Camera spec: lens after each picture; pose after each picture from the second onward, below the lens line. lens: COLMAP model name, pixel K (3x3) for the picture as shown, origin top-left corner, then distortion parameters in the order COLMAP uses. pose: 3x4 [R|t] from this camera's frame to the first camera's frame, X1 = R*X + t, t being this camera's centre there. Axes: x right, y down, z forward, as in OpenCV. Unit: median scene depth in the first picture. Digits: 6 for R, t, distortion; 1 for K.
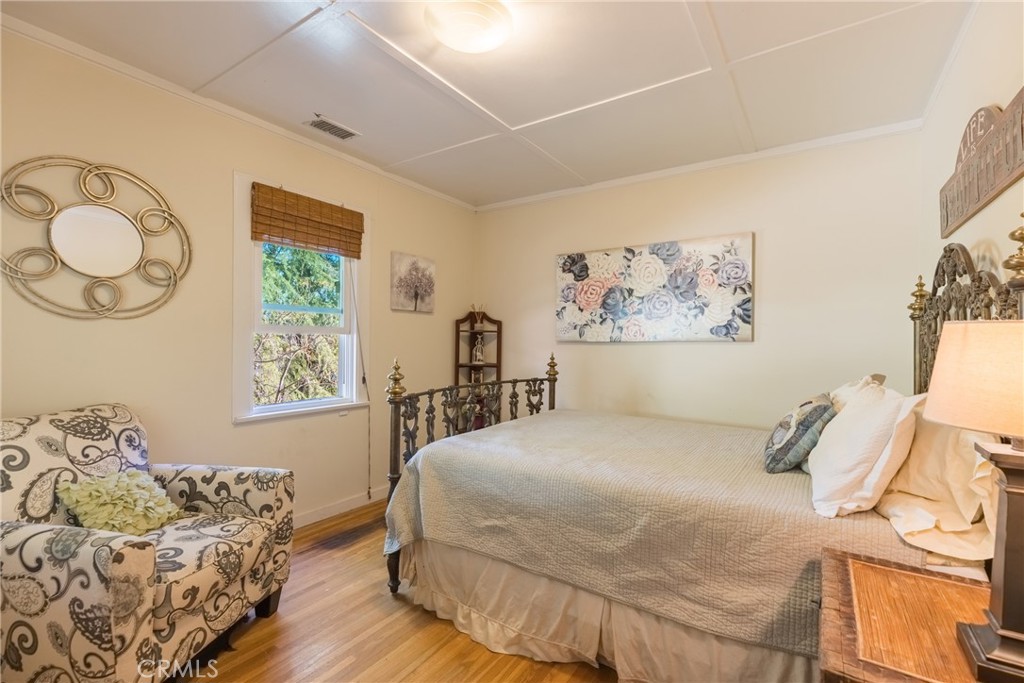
lens RADIAL K [[464.6, 0, 512.0], [0, 464.6, 341.5], [0, 0, 1]] dist [0.011388, -0.000067]
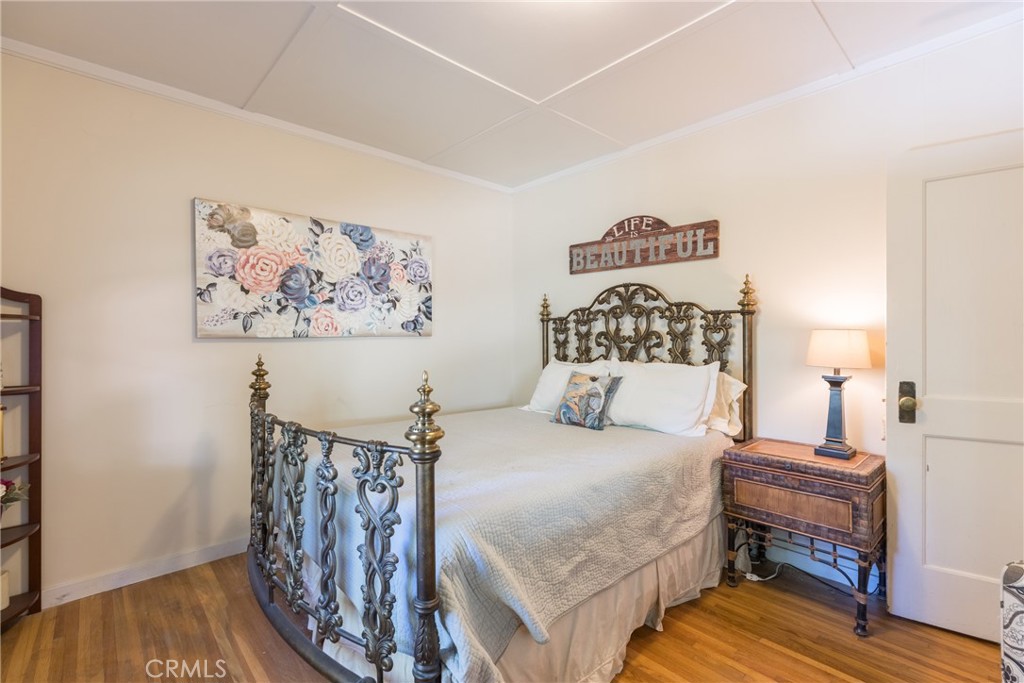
lens RADIAL K [[464.6, 0, 512.0], [0, 464.6, 341.5], [0, 0, 1]] dist [0.011388, -0.000067]
pose [[0.239189, -0.017134, 0.970822, -0.462188], [0.002465, 0.999852, 0.017039, -0.004869], [-0.970970, -0.001683, 0.239196, 0.496451]]
